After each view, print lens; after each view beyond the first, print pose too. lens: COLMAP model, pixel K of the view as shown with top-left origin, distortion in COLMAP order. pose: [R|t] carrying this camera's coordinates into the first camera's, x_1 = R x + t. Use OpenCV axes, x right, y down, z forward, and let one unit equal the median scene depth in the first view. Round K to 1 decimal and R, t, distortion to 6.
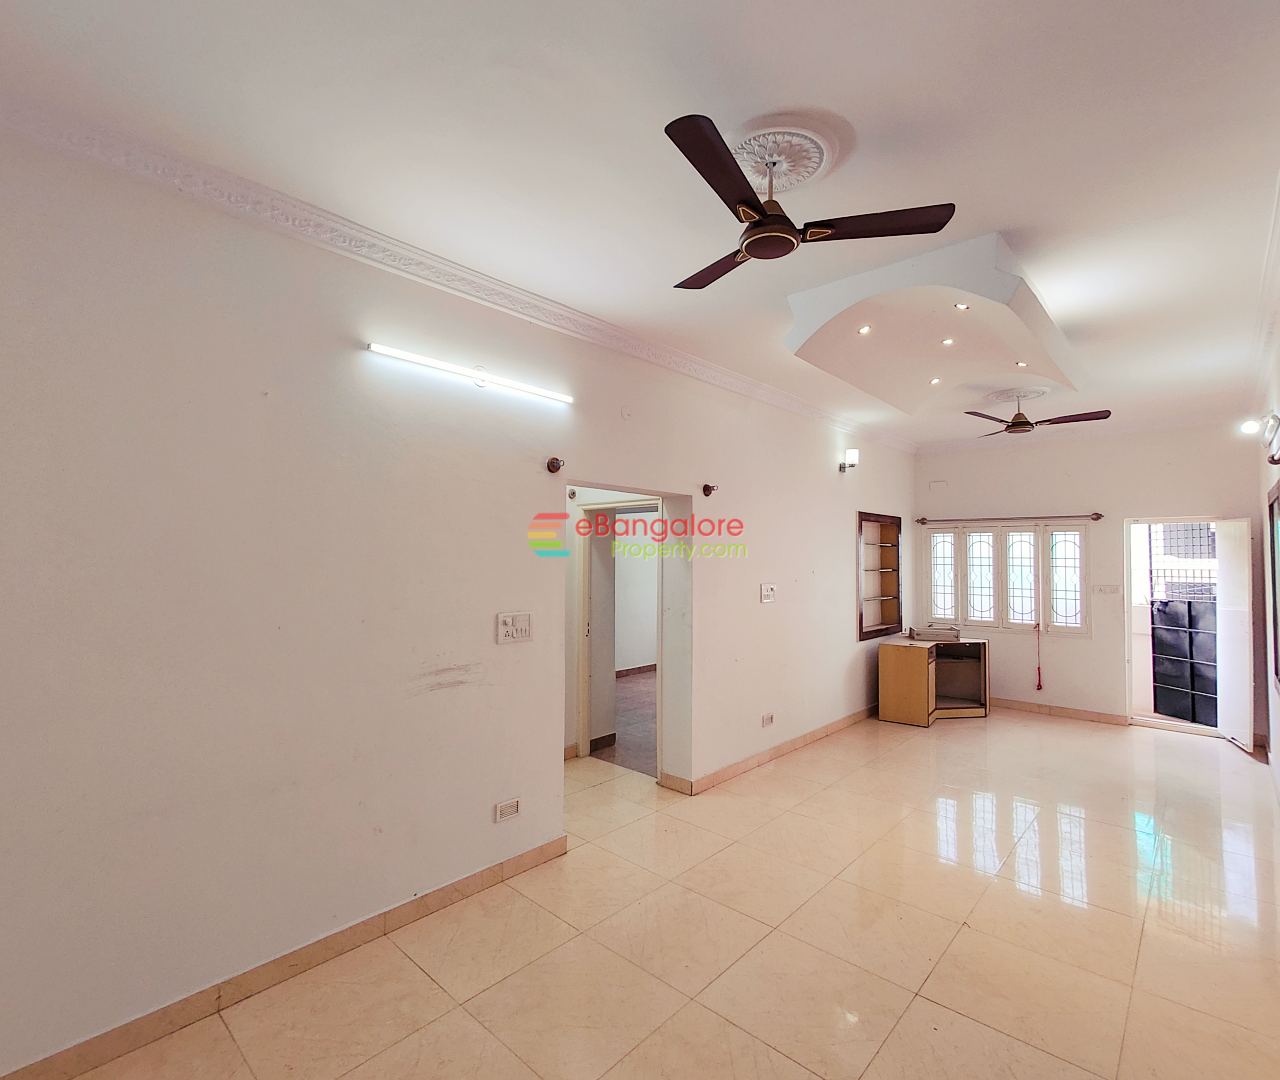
lens RADIAL K [[629.6, 0, 642.7], [0, 629.6, 541.5], [0, 0, 1]] dist [0.002229, -0.000212]
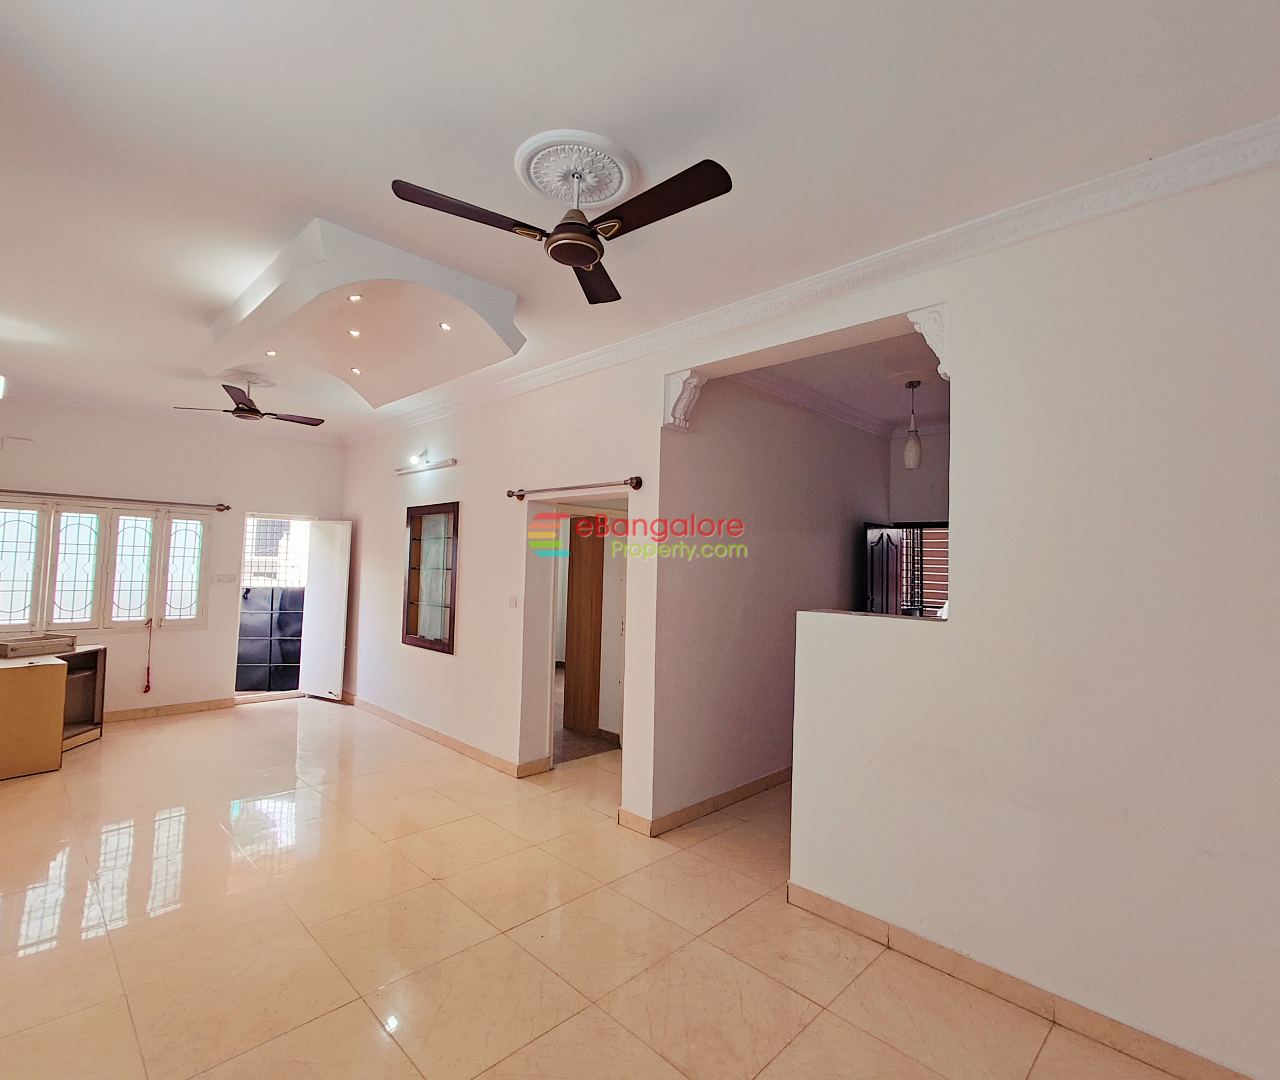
lens RADIAL K [[629.6, 0, 646.4], [0, 629.6, 532.5], [0, 0, 1]] dist [0.002229, -0.000212]
pose [[0.052664, 0.043580, 0.997661, -0.248979], [-0.050071, 0.997906, -0.040947, 0.007792], [-0.997356, -0.047798, 0.054736, 0.248979]]
